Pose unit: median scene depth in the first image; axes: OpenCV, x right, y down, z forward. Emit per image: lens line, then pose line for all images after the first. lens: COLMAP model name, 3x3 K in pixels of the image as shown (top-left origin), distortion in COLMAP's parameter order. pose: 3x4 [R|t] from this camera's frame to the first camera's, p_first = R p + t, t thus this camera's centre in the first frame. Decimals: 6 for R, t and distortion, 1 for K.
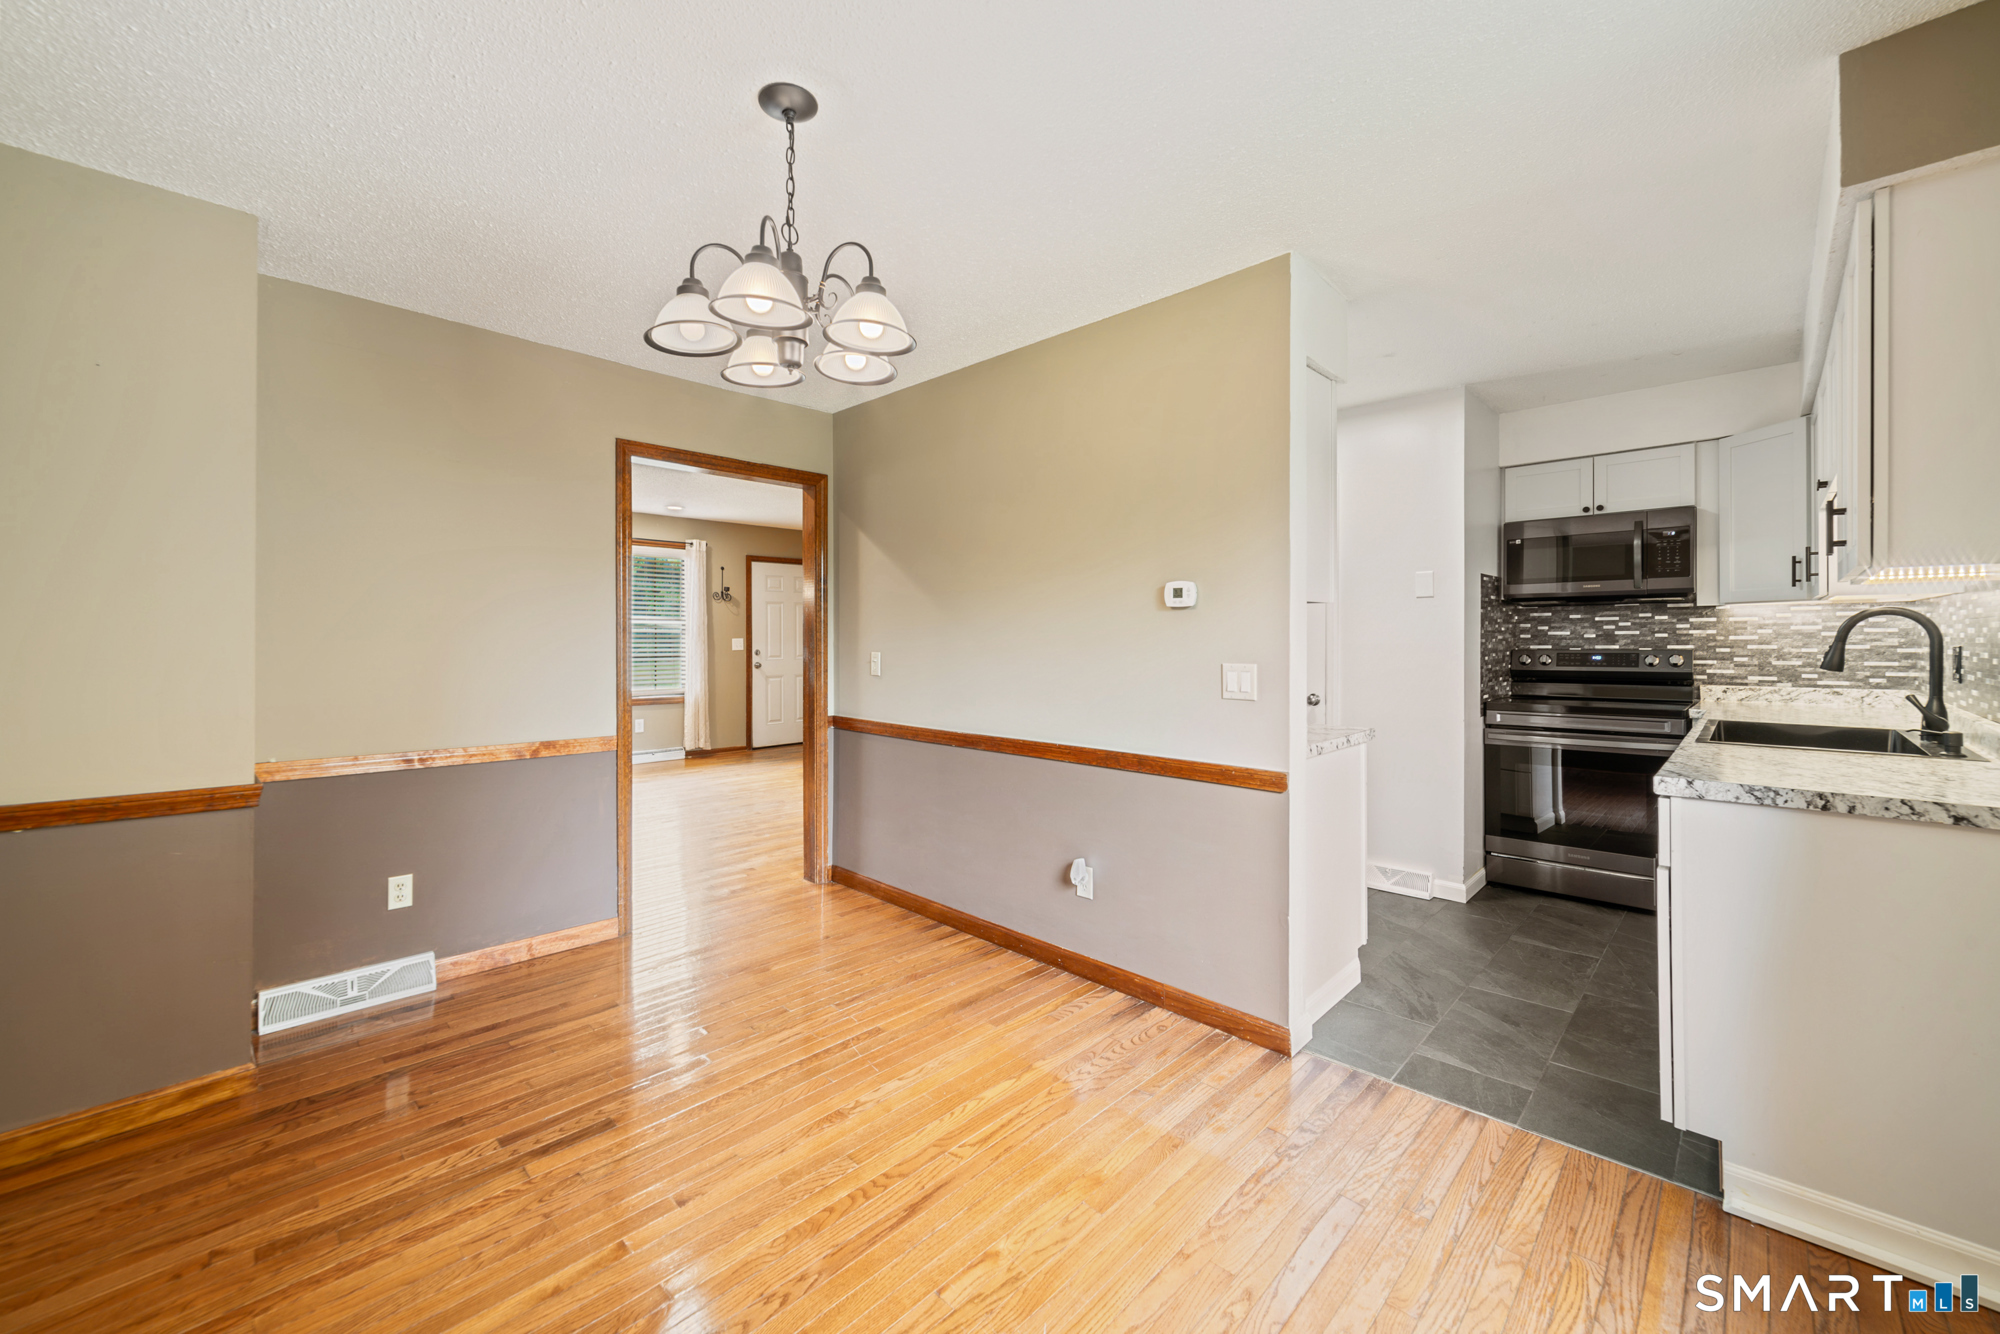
lens RADIAL K [[782.1, 0, 999.6], [0, 782.1, 641.0], [0, 0, 1]] dist [-0.008279, 0.000199]
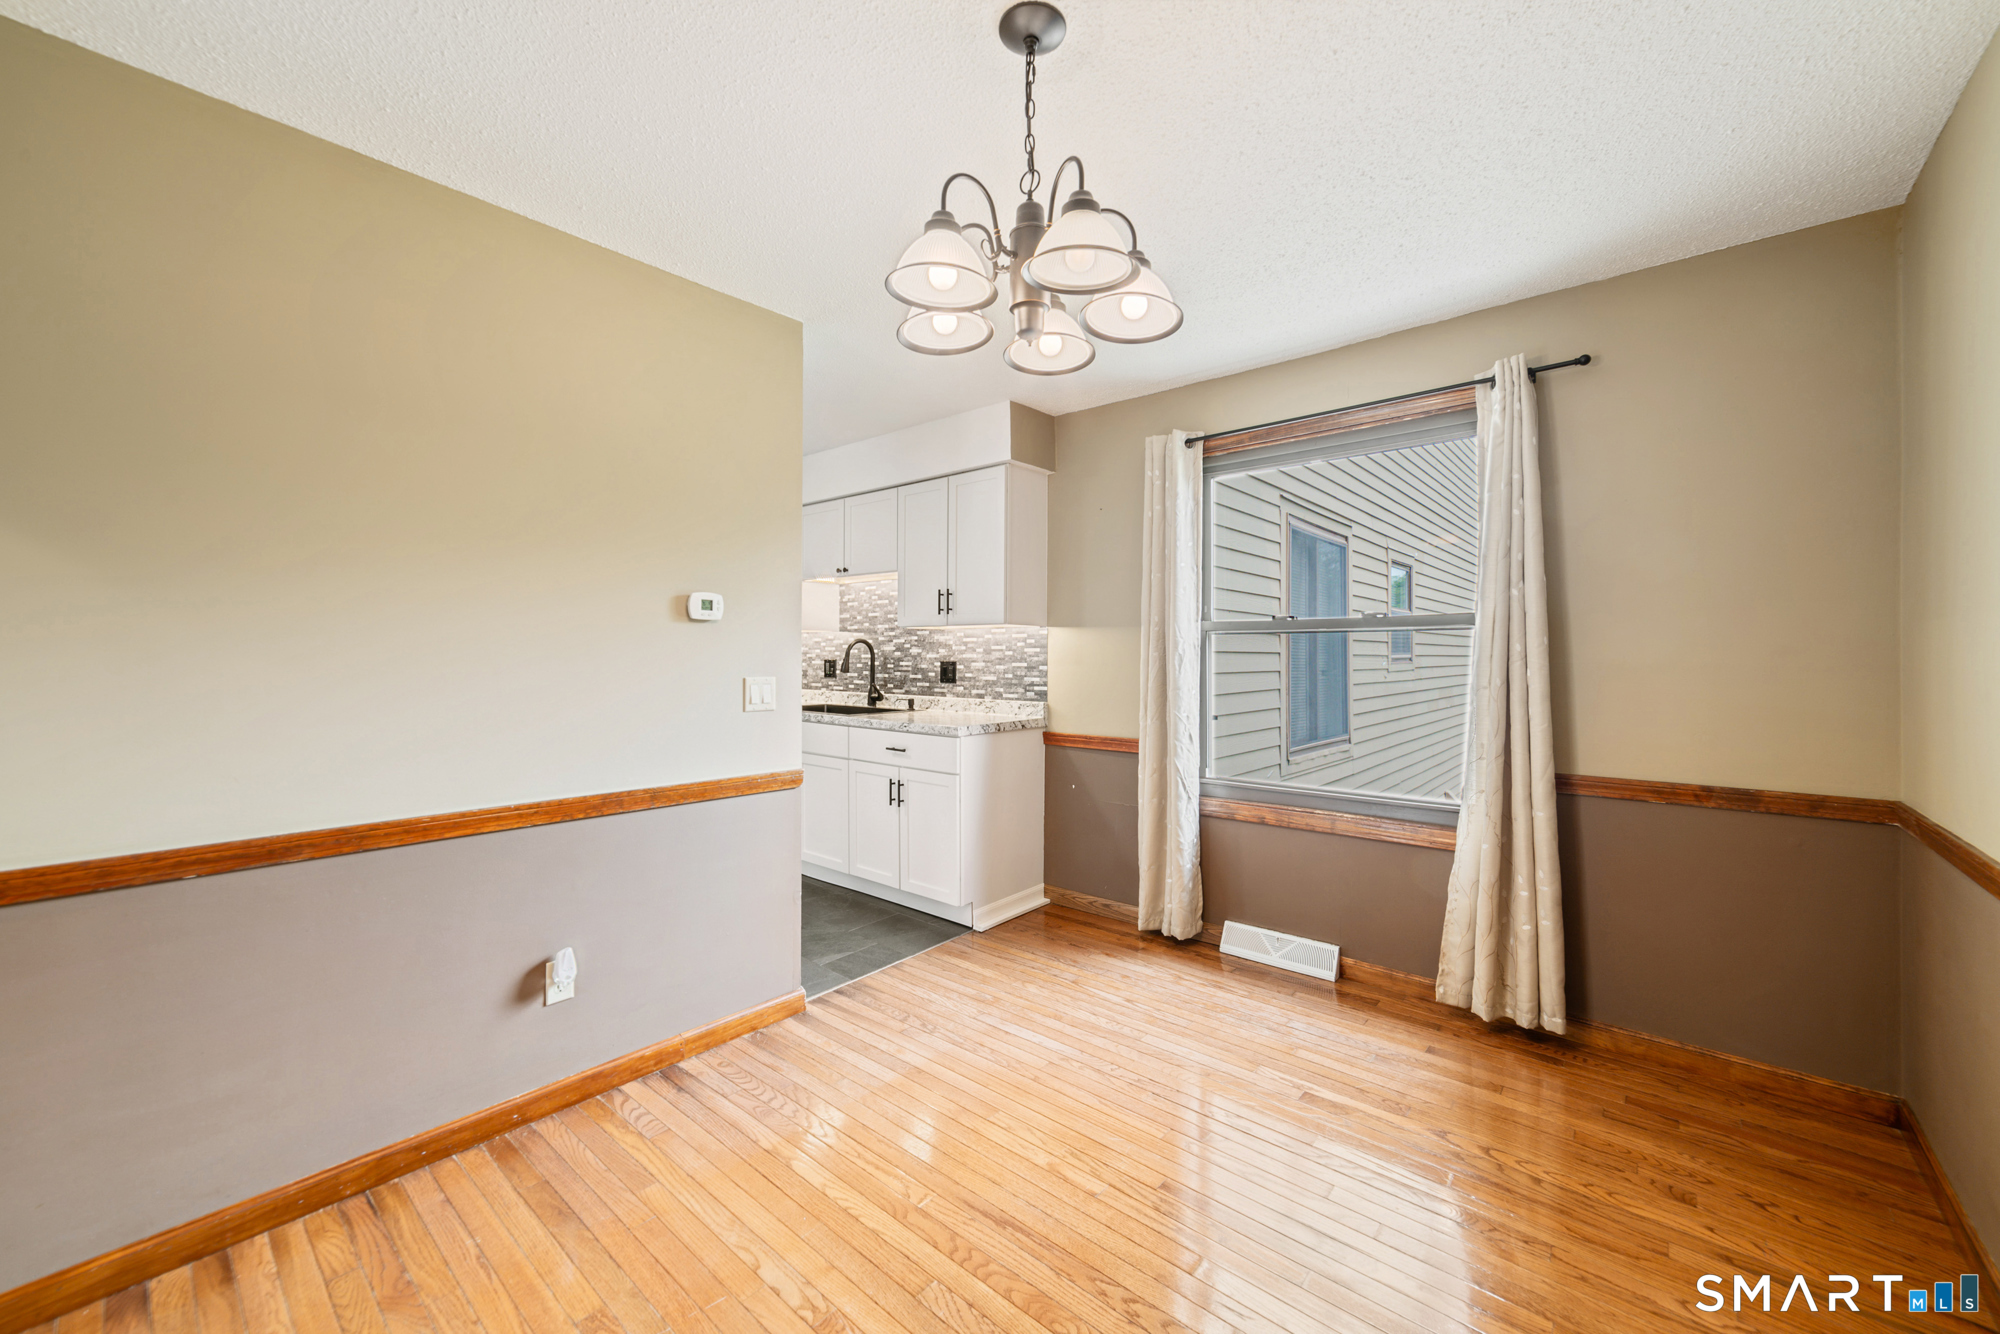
lens RADIAL K [[782.1, 0, 994.2], [0, 782.1, 662.3], [0, 0, 1]] dist [-0.008279, 0.000199]
pose [[-0.068611, -0.007062, 0.997618, -0.537060], [0.002941, 0.999969, 0.007281, 0.001307], [-0.997639, 0.003434, -0.068588, 0.524050]]
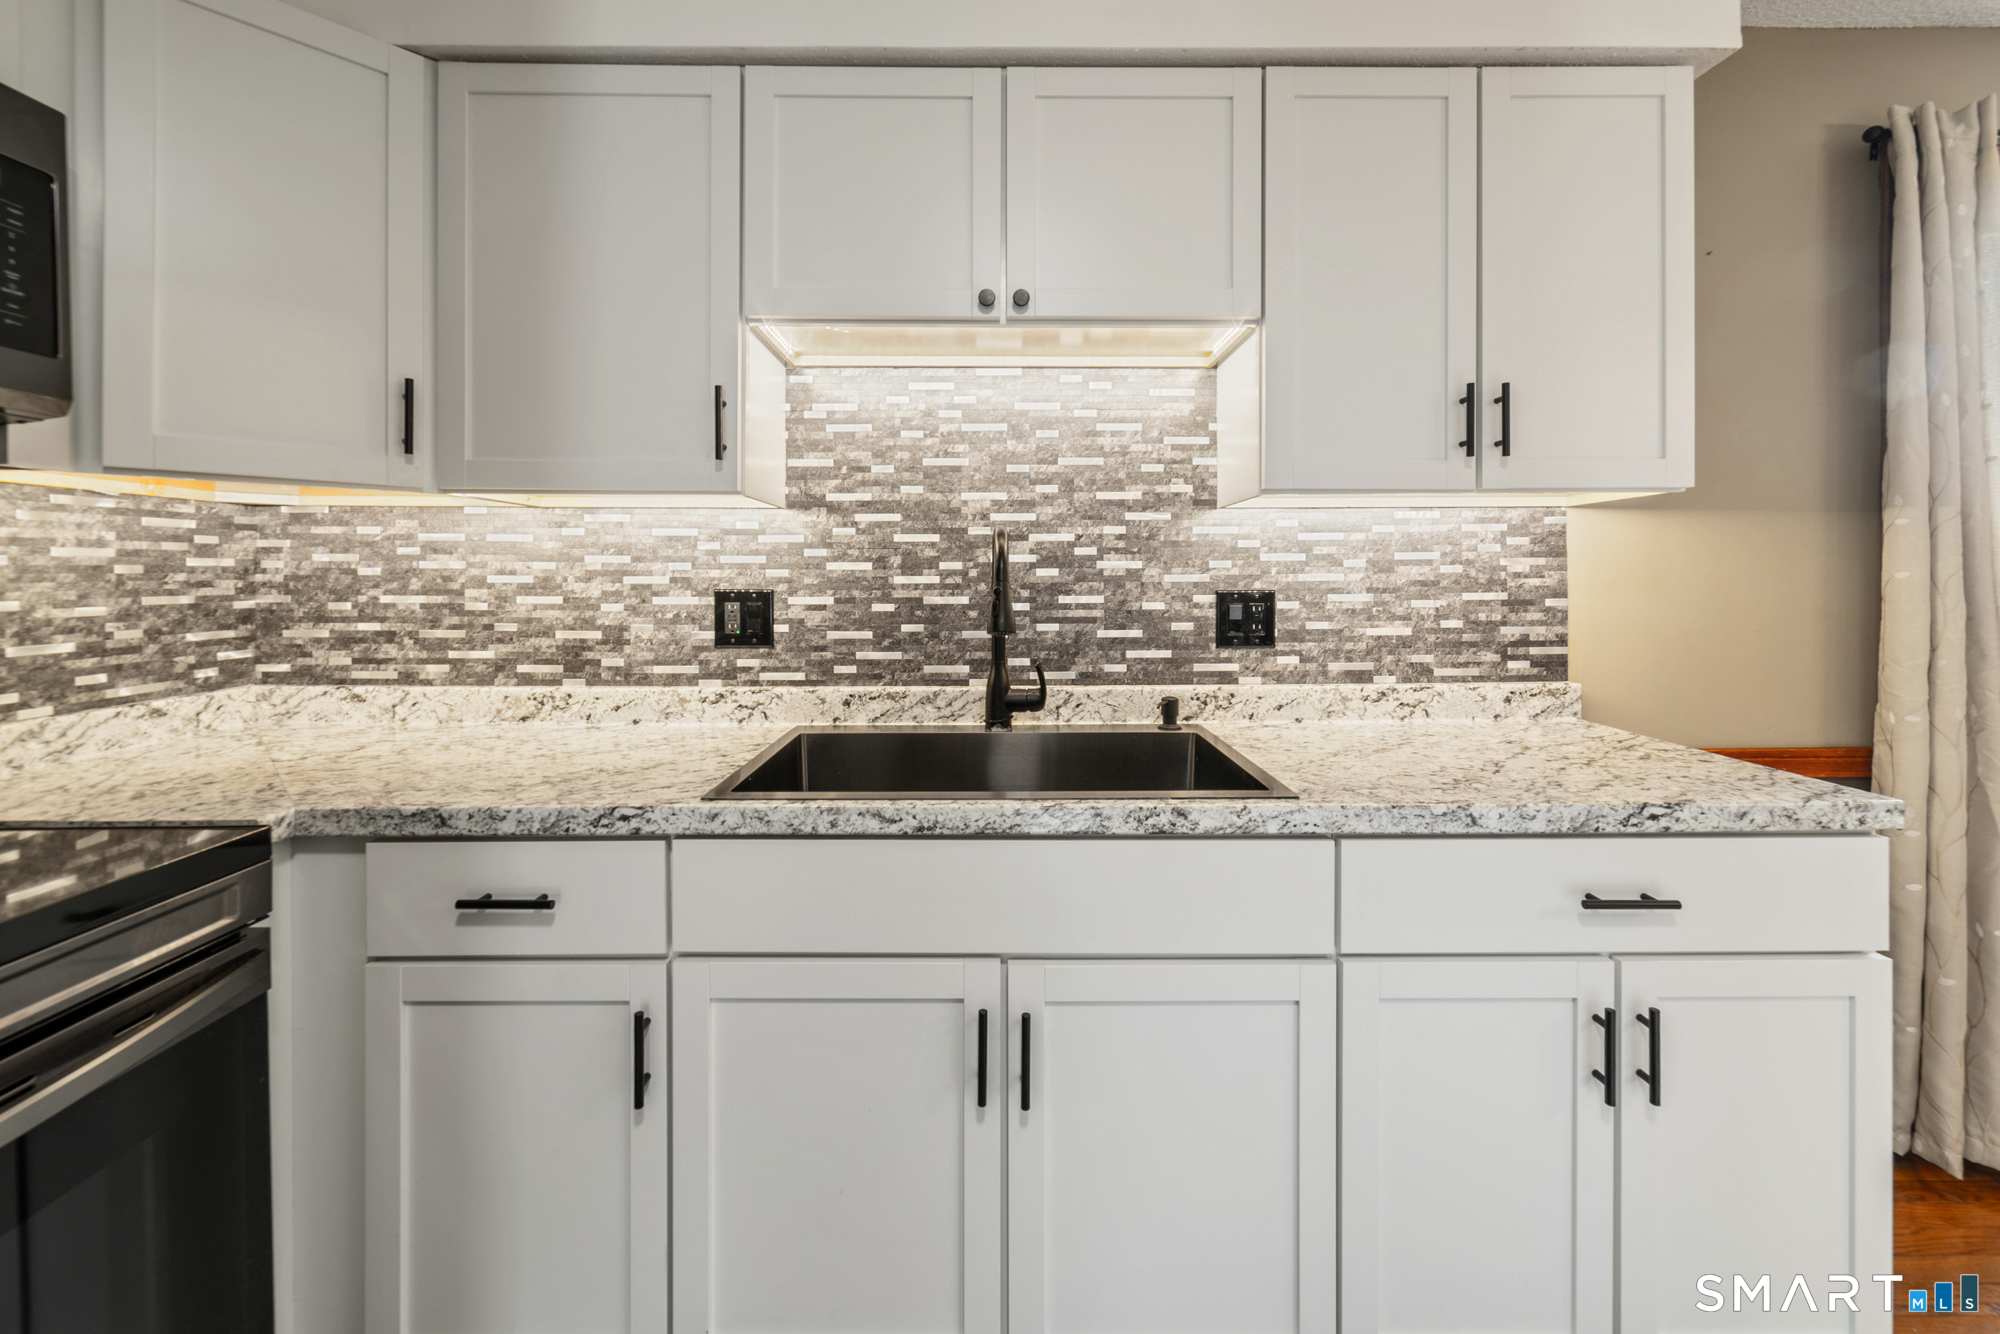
lens RADIAL K [[782.1, 0, 1024.0], [0, 782.1, 578.8], [0, 0, 1]] dist [-0.008279, 0.000199]
pose [[-0.706659, 0.009438, 0.707491, 0.444881], [0.009685, 0.999946, -0.003666, 0.001448], [-0.707488, 0.004262, -0.706713, 0.935007]]
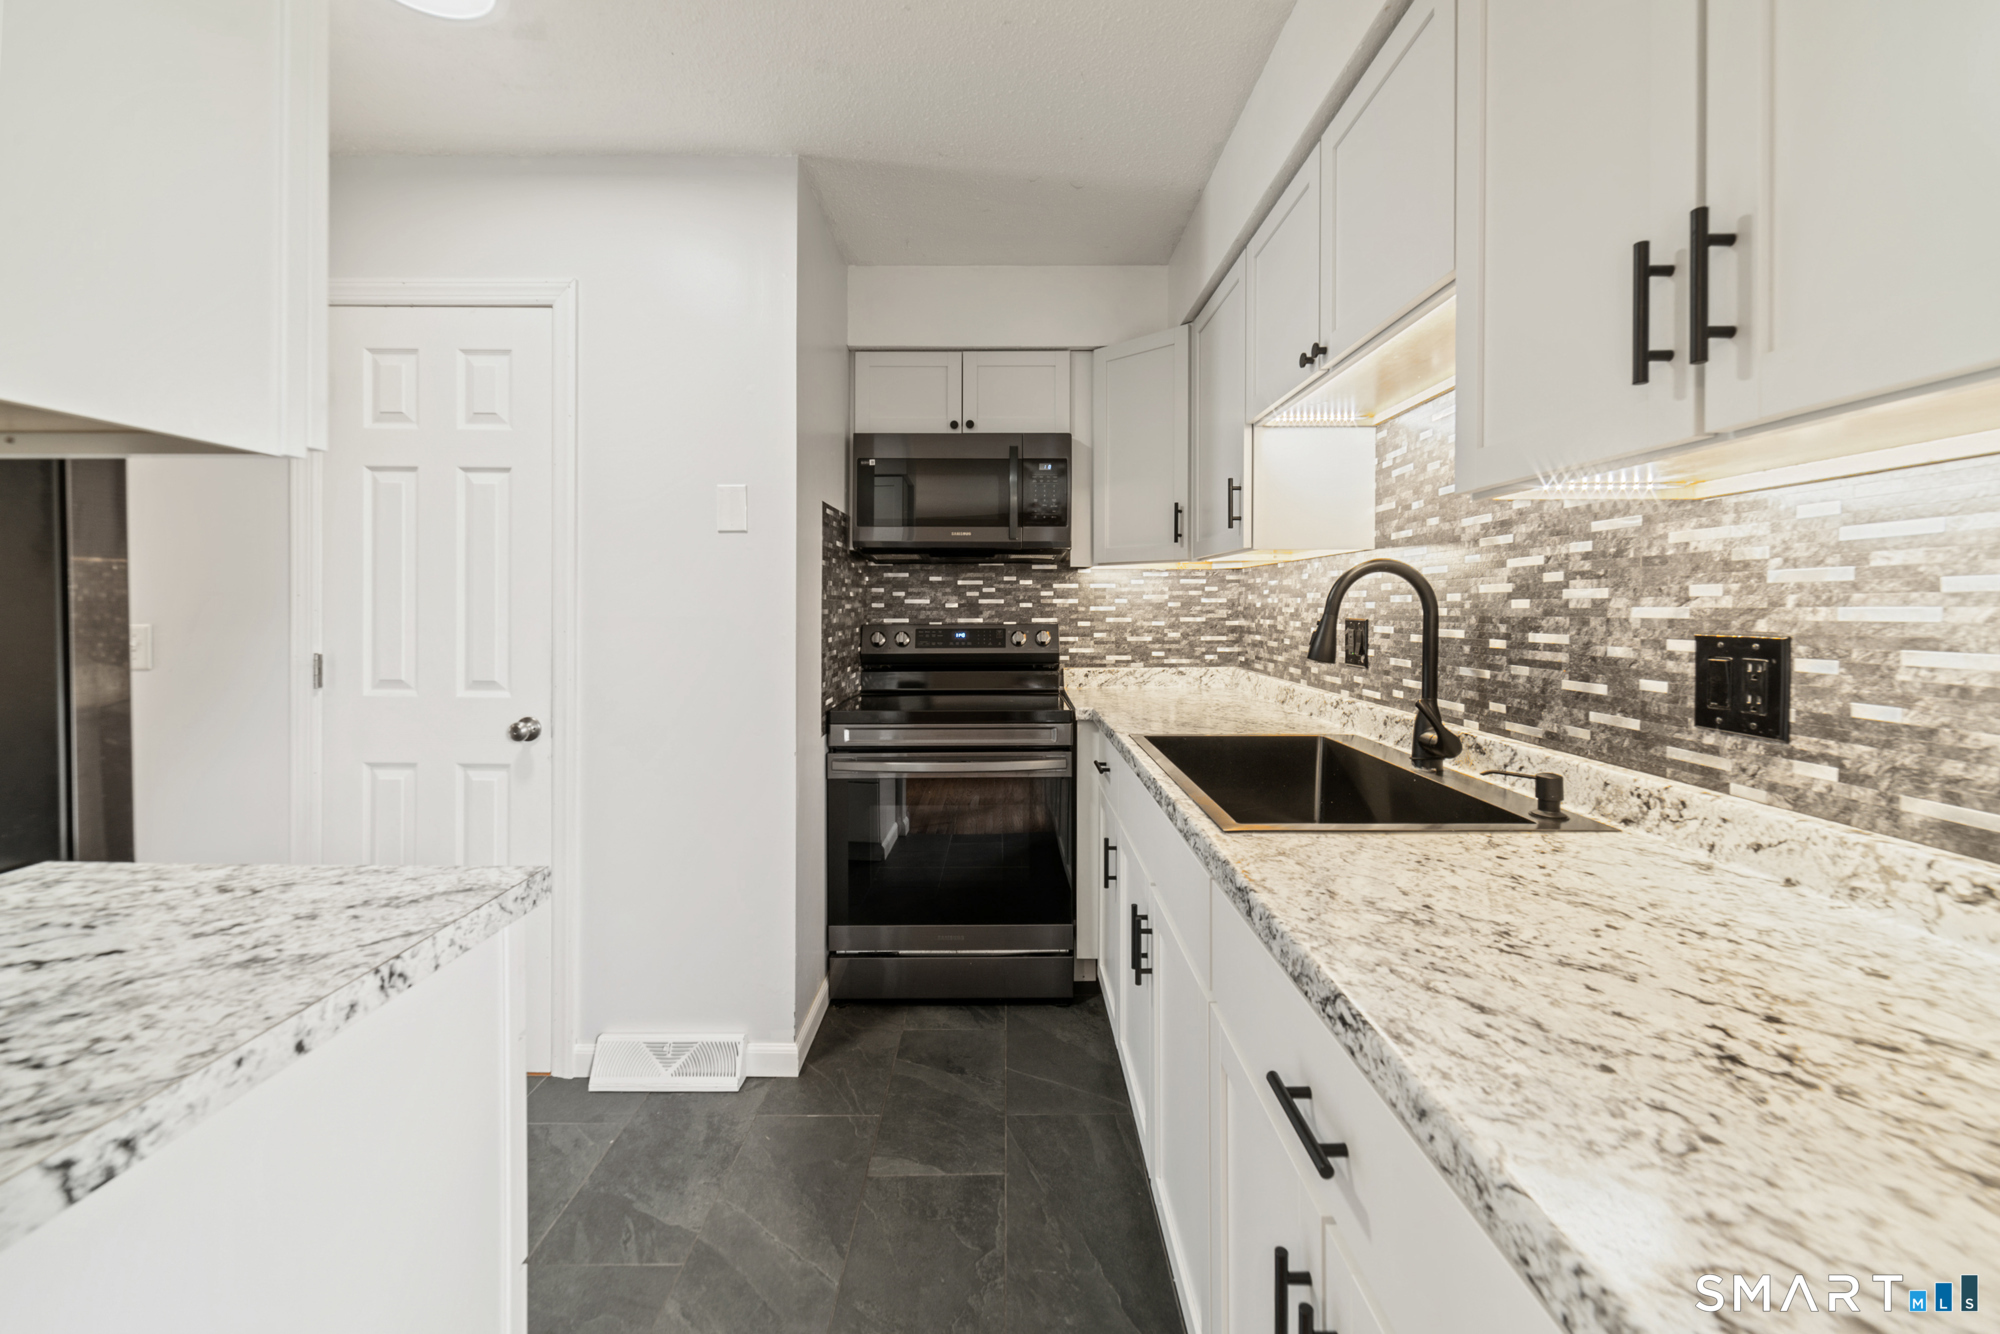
lens RADIAL K [[782.1, 0, 989.3], [0, 782.1, 610.2], [0, 0, 1]] dist [-0.008279, 0.000199]
pose [[0.724751, 0.004181, 0.688998, 0.309498], [-0.001790, 0.999990, -0.004186, 0.000980], [-0.689009, 0.001800, 0.724751, 0.496489]]
